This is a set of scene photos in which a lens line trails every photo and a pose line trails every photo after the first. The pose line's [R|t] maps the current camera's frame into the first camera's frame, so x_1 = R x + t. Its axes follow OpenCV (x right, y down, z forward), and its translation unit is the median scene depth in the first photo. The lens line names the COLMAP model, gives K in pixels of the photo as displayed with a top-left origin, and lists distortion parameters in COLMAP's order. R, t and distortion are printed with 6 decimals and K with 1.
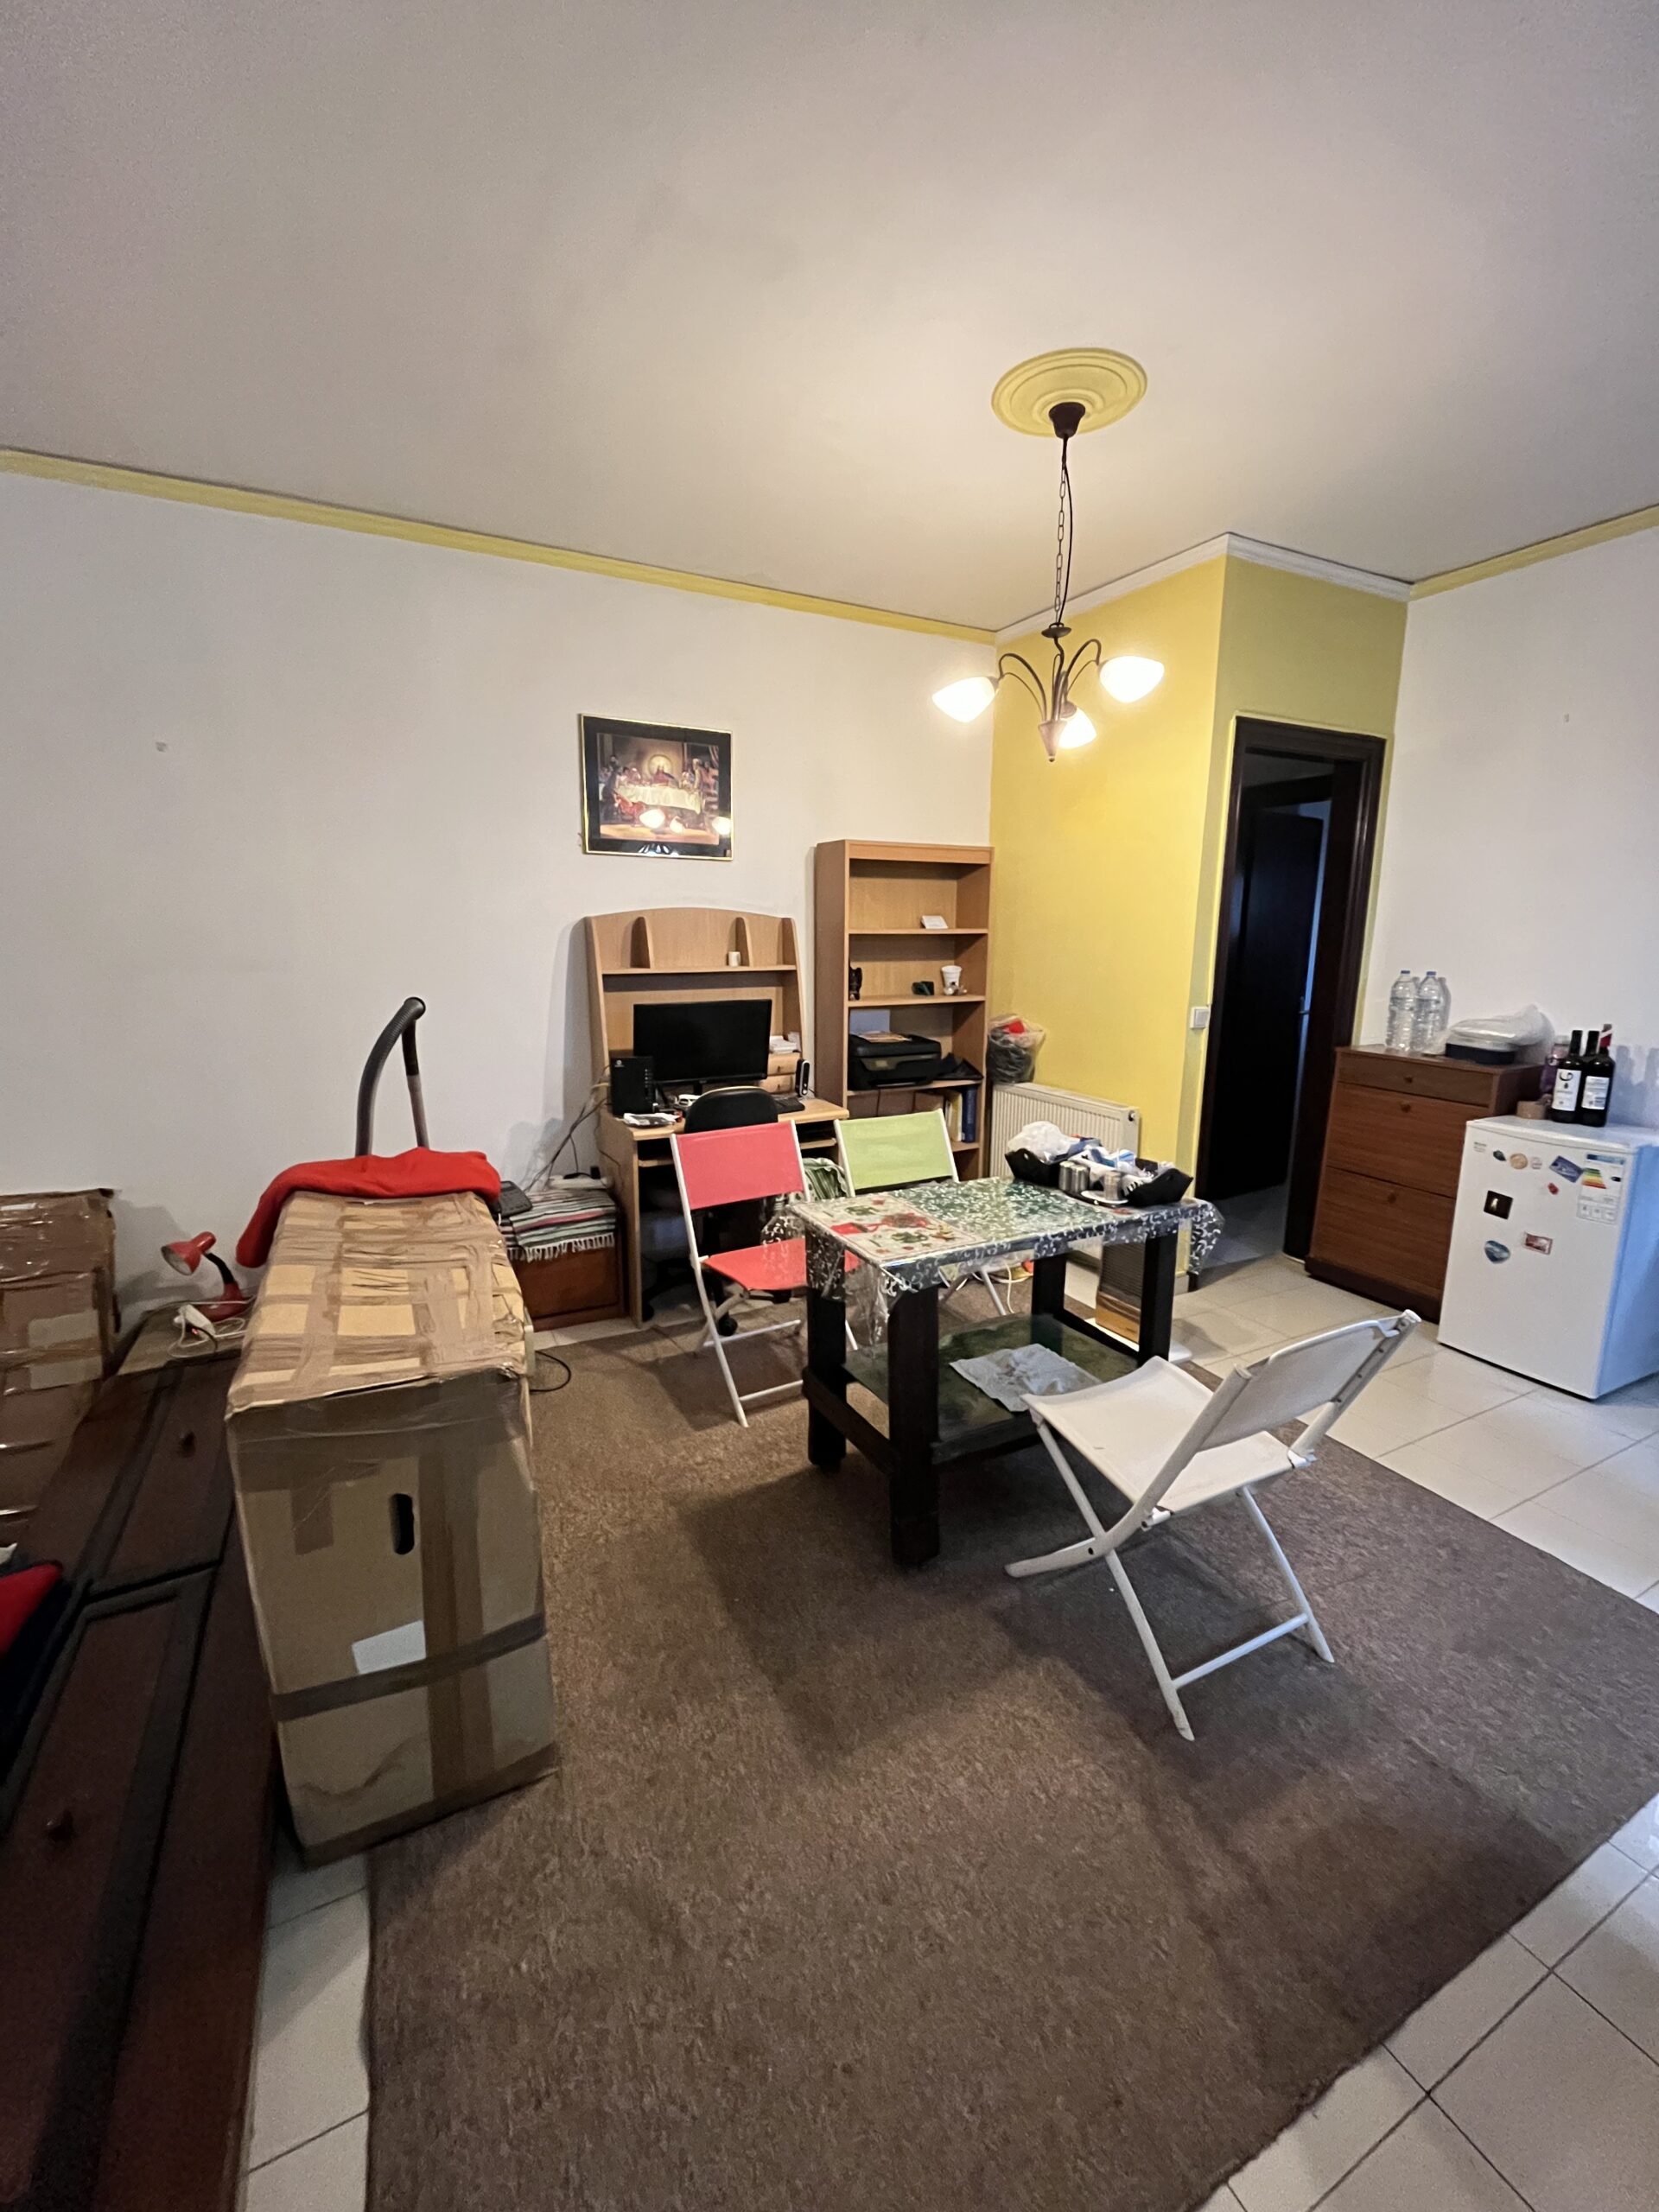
lens RADIAL K [[889.2, 0, 827.8], [0, 889.2, 1104.7], [0, 0, 1]] dist [-0.001526, -0.000327]
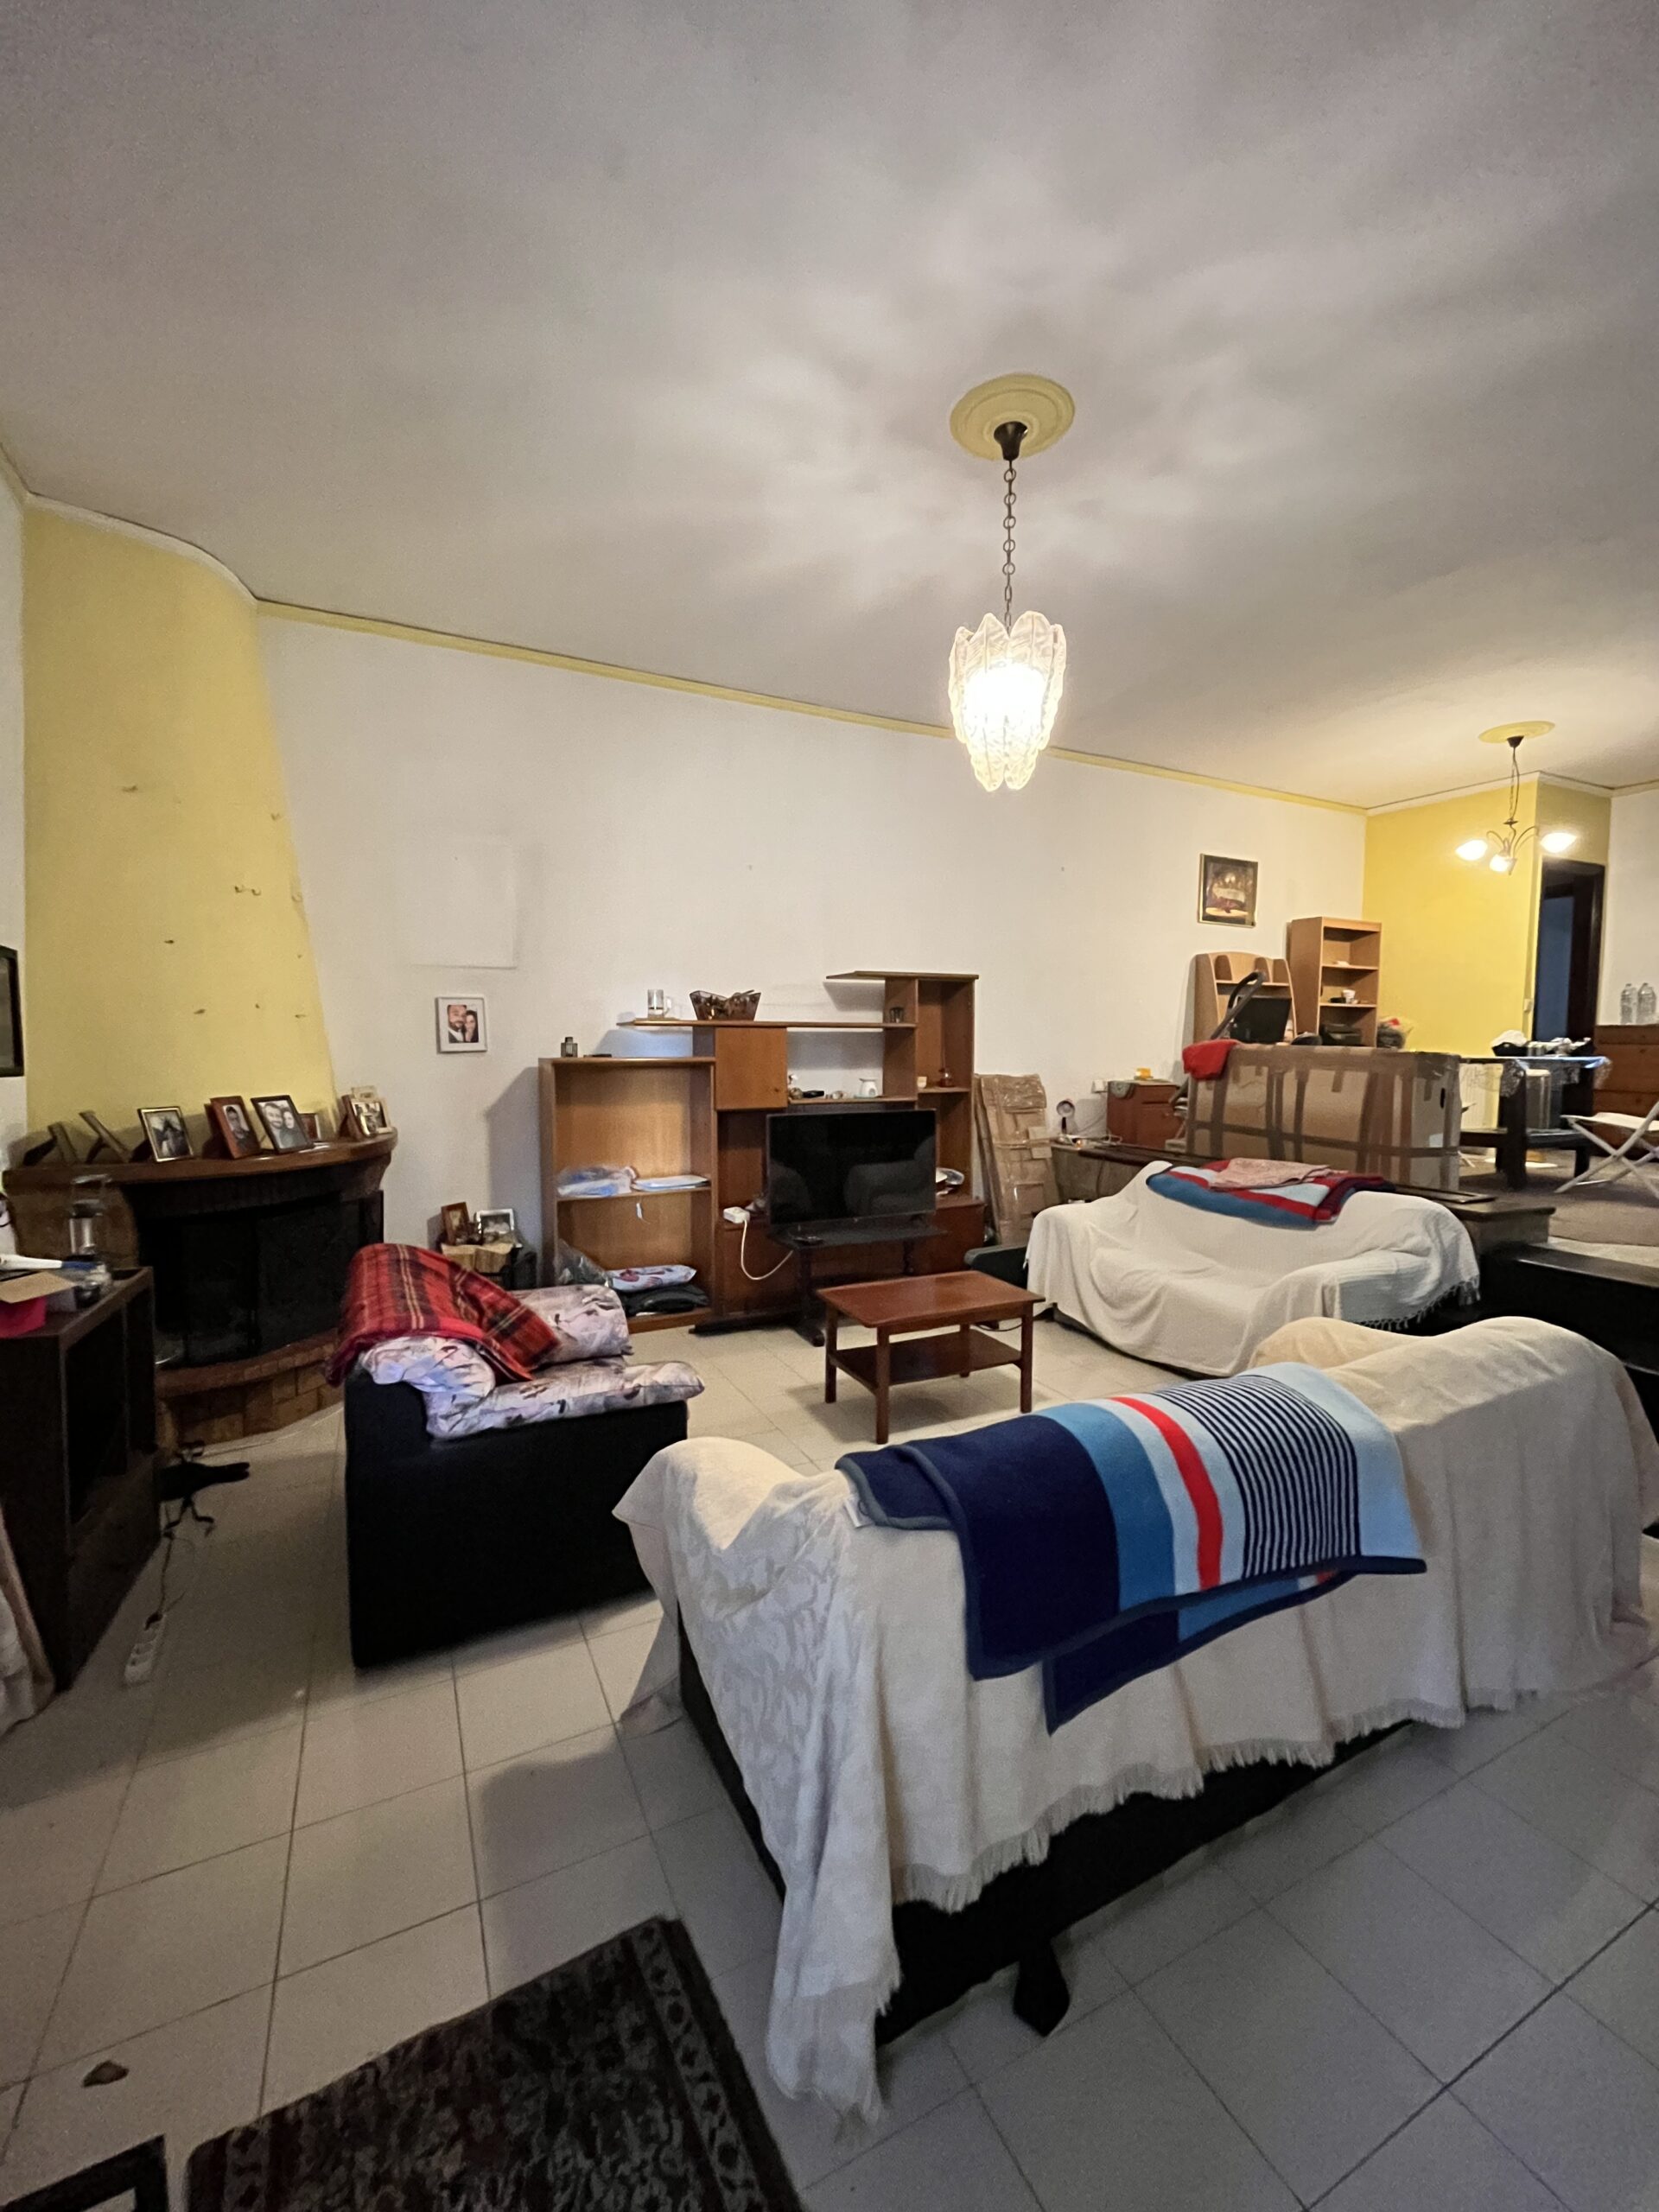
lens RADIAL K [[889.2, 0, 832.6], [0, 889.2, 1102.4], [0, 0, 1]] dist [-0.001526, -0.000327]
pose [[0.999887, -0.001036, -0.015028, -0.990642], [-0.000897, 0.991764, -0.128079, 0.336958], [0.015037, 0.128078, 0.991650, -0.838282]]
